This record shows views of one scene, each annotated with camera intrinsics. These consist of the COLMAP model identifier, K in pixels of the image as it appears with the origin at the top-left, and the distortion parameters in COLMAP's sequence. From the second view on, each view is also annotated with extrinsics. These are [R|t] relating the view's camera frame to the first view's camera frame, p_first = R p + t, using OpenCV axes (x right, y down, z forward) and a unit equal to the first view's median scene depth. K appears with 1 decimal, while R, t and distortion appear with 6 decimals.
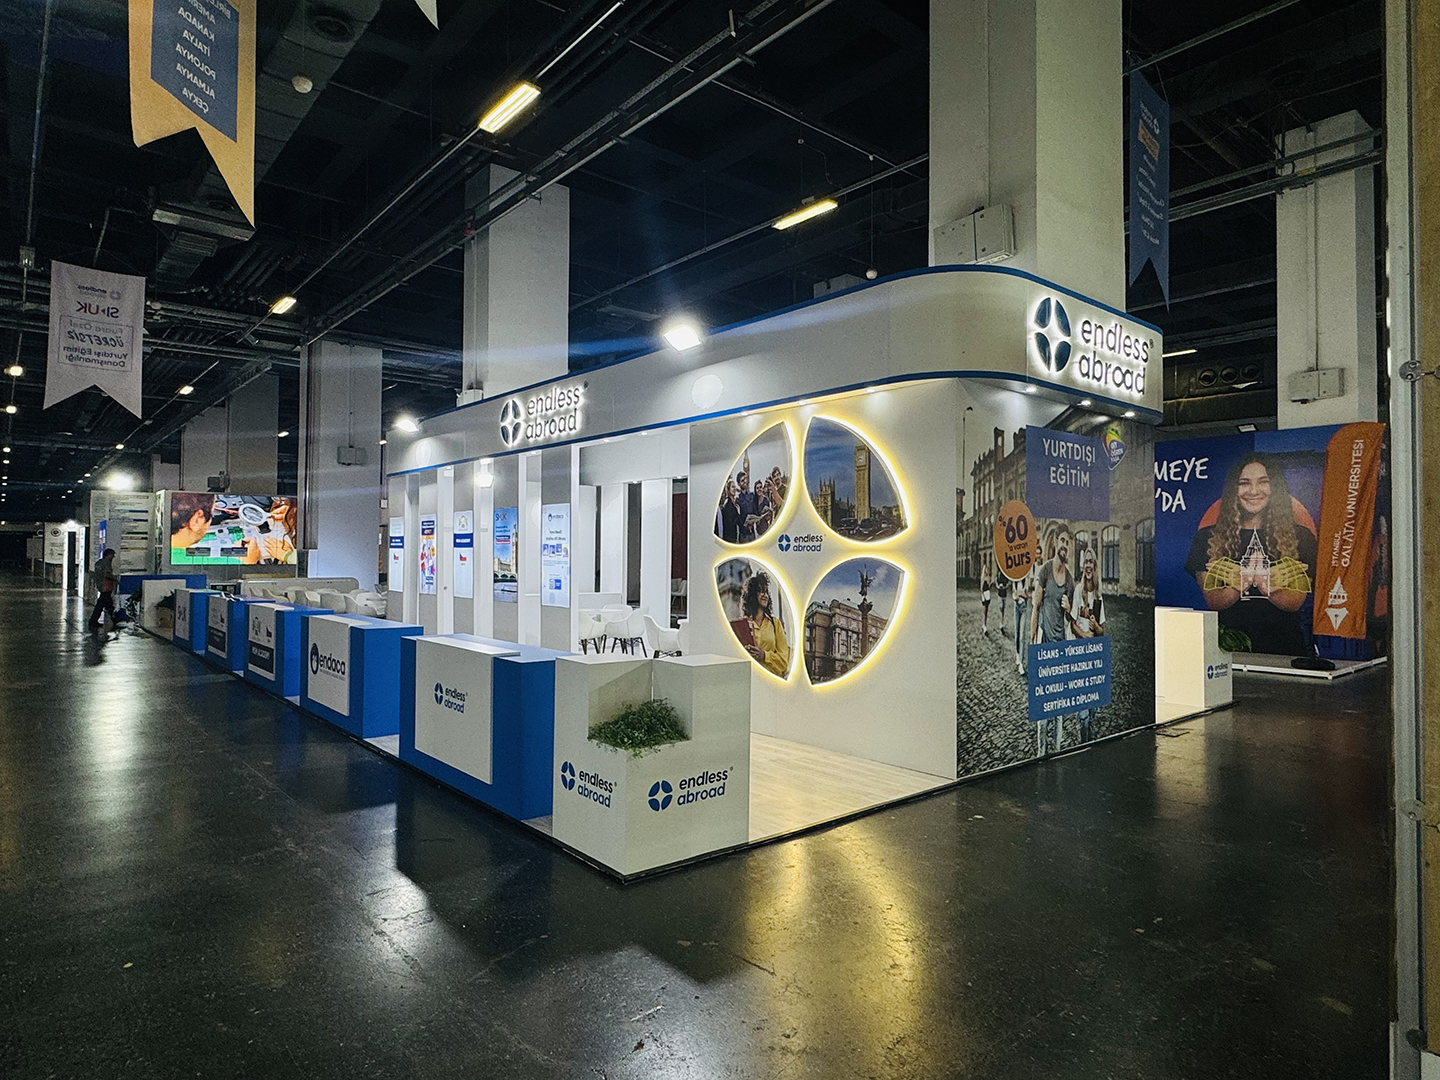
lens RADIAL K [[852.3, 0, 721.2], [0, 852.3, 539.0], [0, 0, 1]] dist [0.001185, 0.000118]
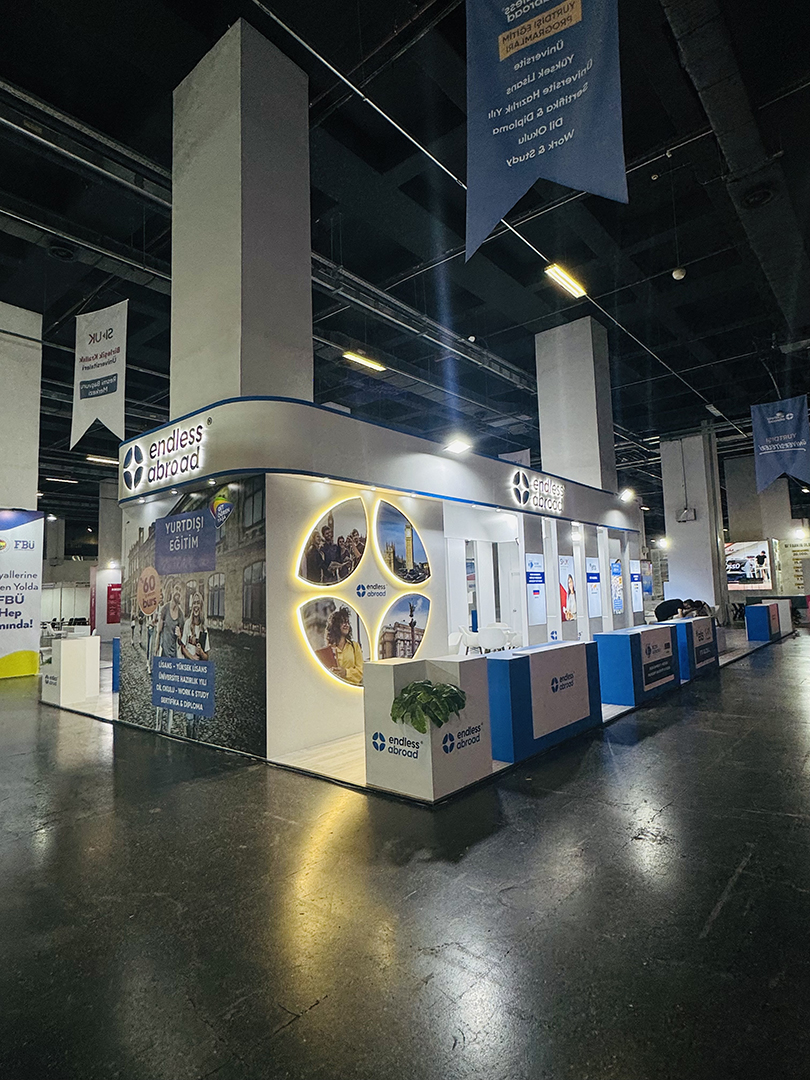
lens RADIAL K [[583.6, 0, 408.2], [0, 583.6, 536.5], [0, 0, 1]] dist [-0.000304, 0.000061]
pose [[0.164268, -0.105838, -0.980721, 1.383230], [0.049846, 0.993848, -0.098905, 0.030073], [0.985156, -0.032638, 0.168533, 1.164258]]
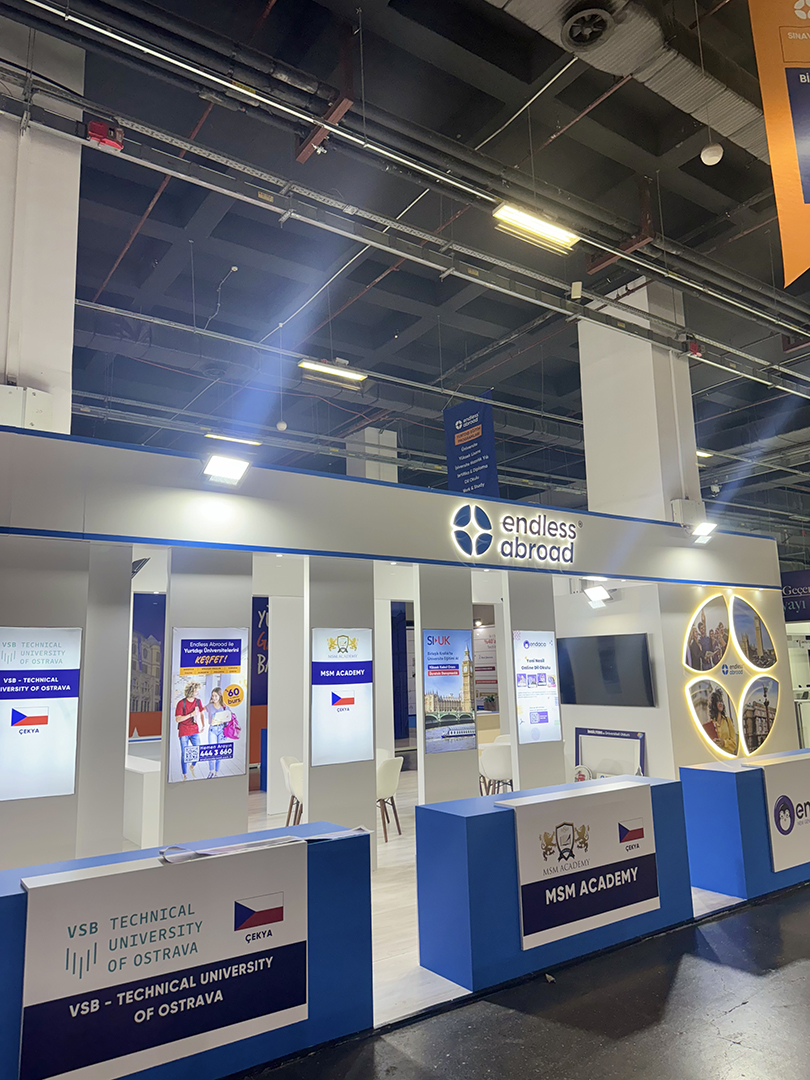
lens RADIAL K [[753.3, 0, 402.5], [0, 753.3, 546.3], [0, 0, 1]] dist [0.144284, -0.240826]
pose [[0.091281, 0.153777, 0.983880, -1.462624], [0.009414, 0.987828, -0.155267, -0.005827], [-0.995781, 0.023435, 0.088723, 1.474878]]
